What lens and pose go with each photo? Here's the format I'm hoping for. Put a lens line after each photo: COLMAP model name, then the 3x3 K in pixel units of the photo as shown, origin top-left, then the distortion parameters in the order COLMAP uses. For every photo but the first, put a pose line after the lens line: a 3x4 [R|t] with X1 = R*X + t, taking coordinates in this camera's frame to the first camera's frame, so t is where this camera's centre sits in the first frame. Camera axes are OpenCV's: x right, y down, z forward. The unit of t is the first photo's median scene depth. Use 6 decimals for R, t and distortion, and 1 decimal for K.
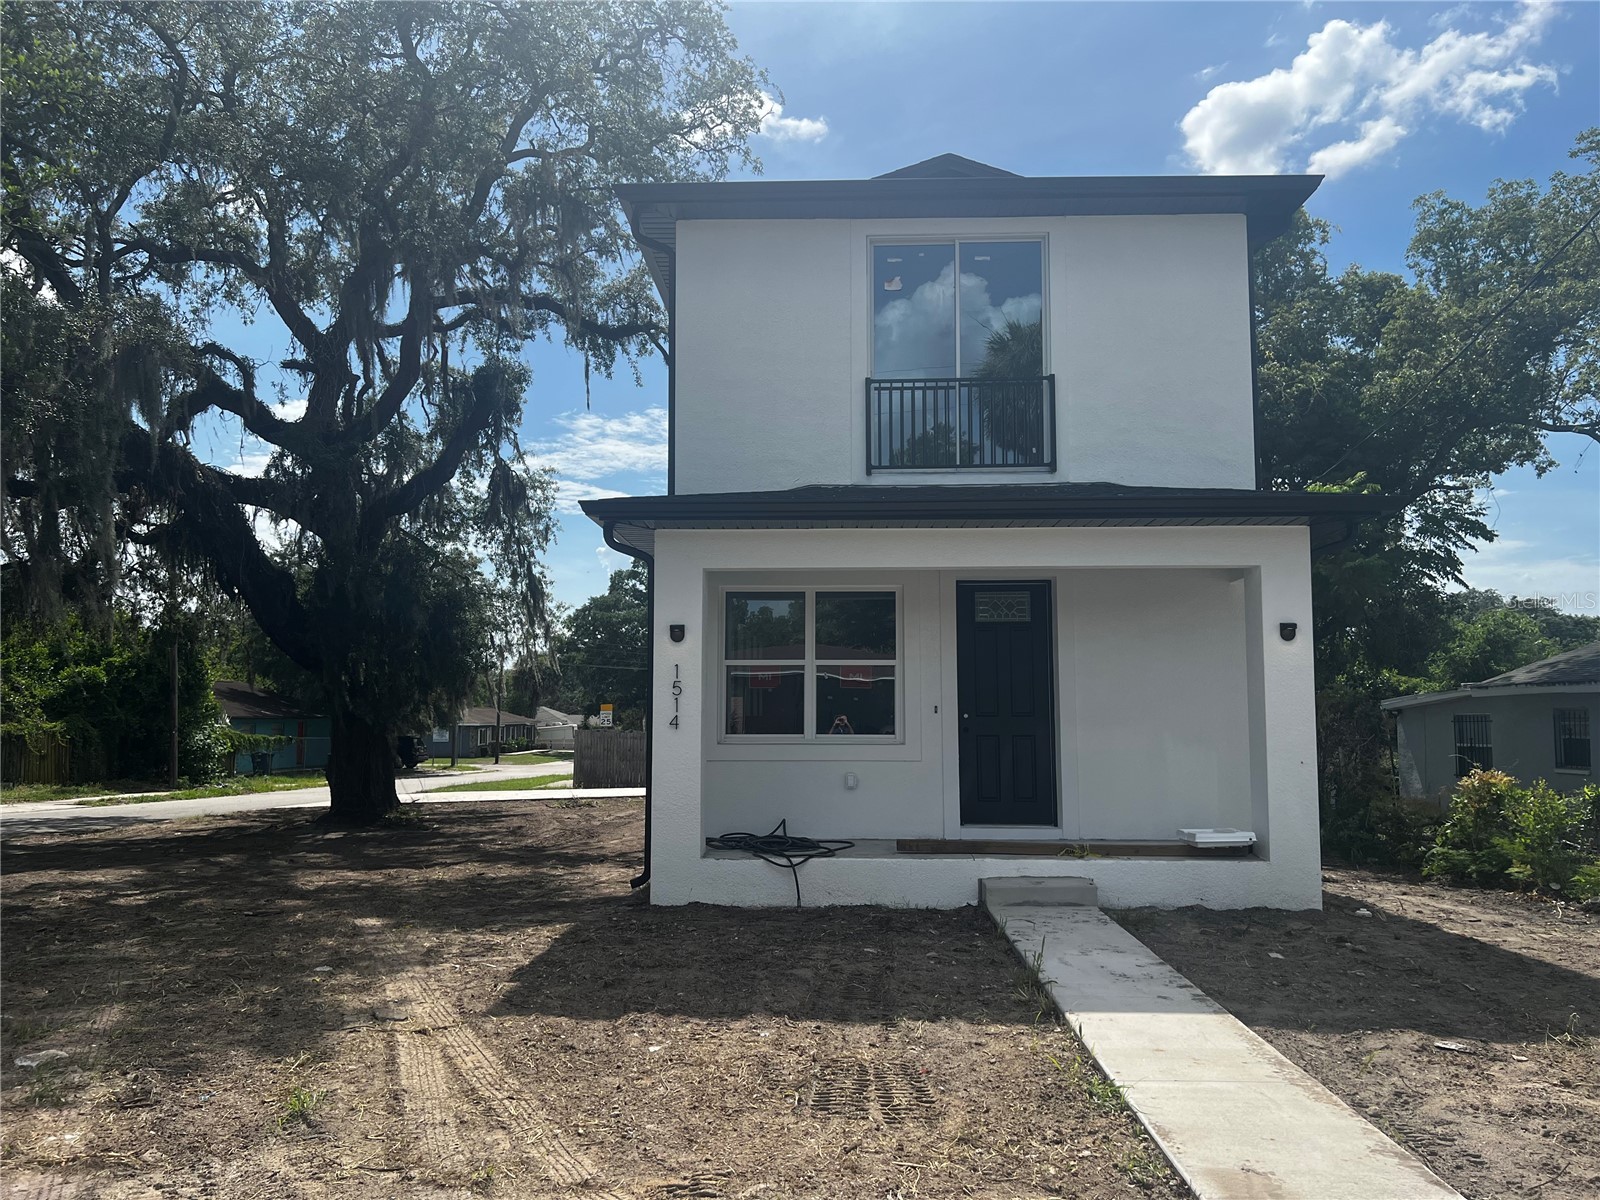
lens RADIAL K [[1200.5, 0, 806.6], [0, 1200.5, 608.0], [0, 0, 1]] dist [0.058591, -0.052125]
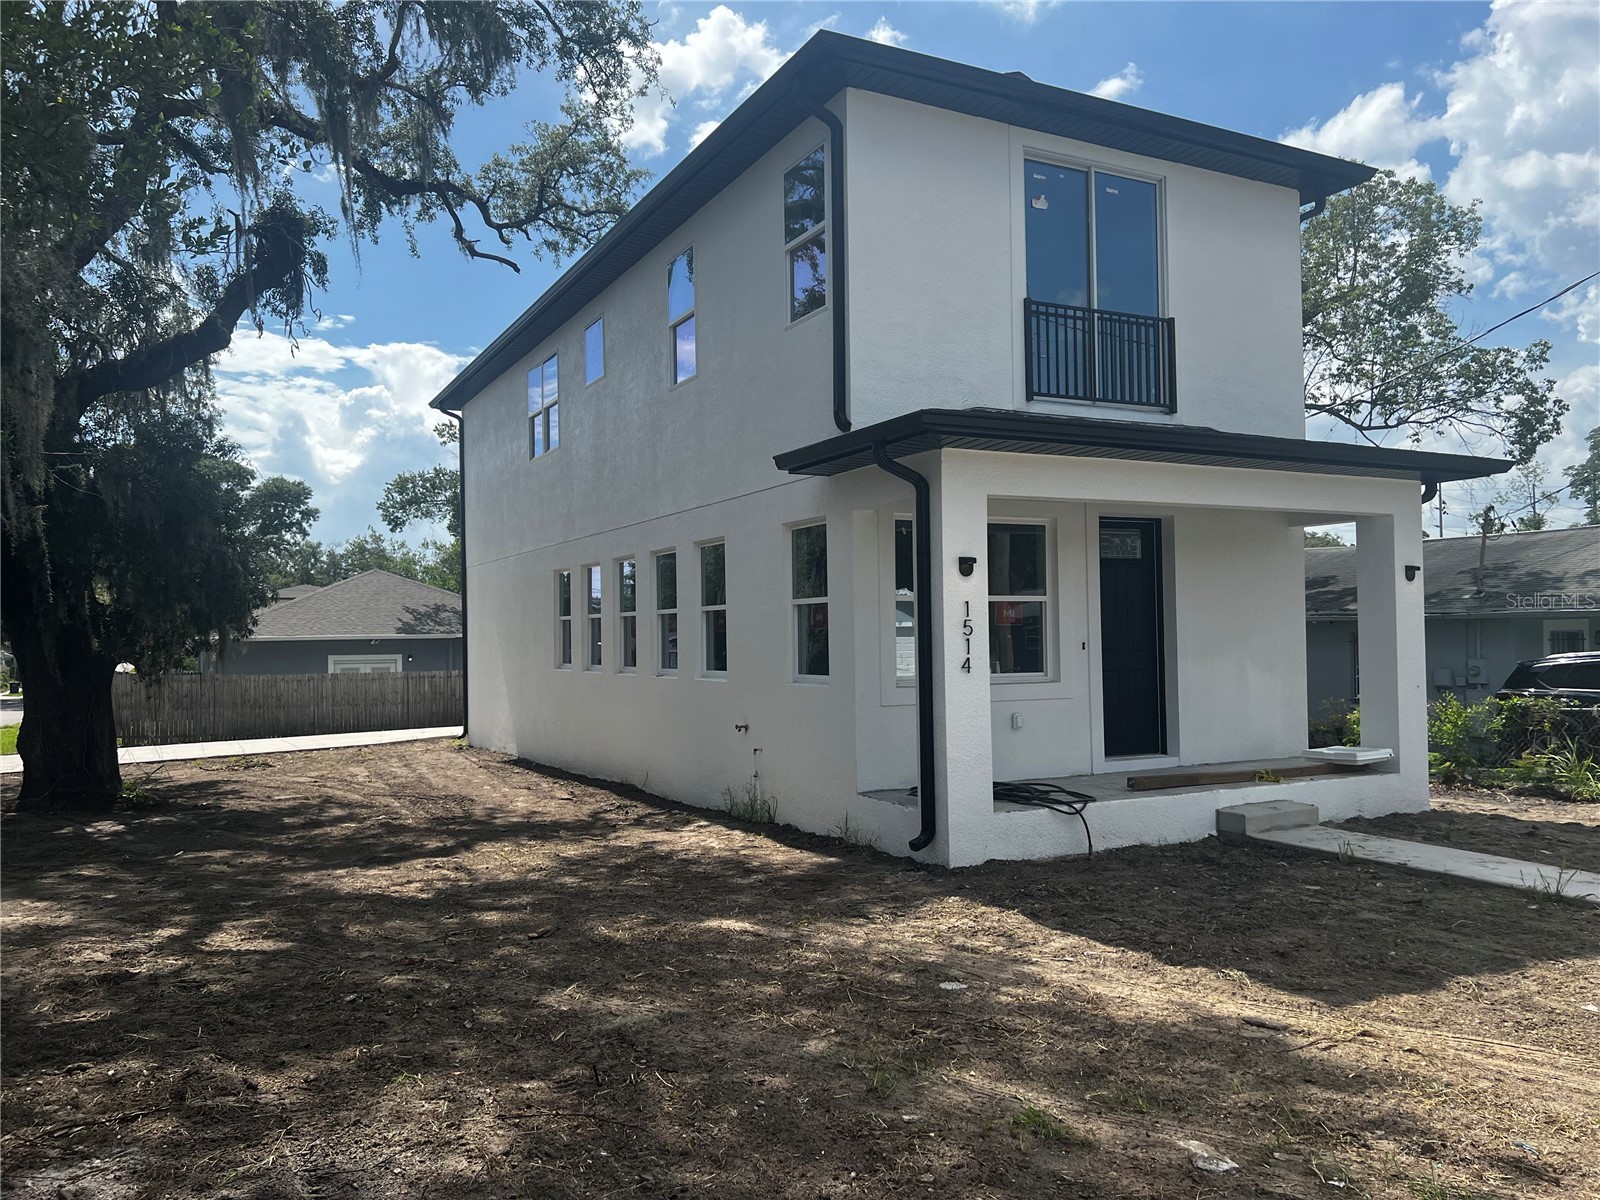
lens RADIAL K [[1200.5, 0, 802.1], [0, 1200.5, 598.1], [0, 0, 1]] dist [0.058591, -0.052125]
pose [[0.866888, 0.003527, 0.498491, -0.586369], [-0.030108, 0.998520, 0.045294, 0.007402], [-0.497594, -0.054274, 0.865711, 0.253097]]
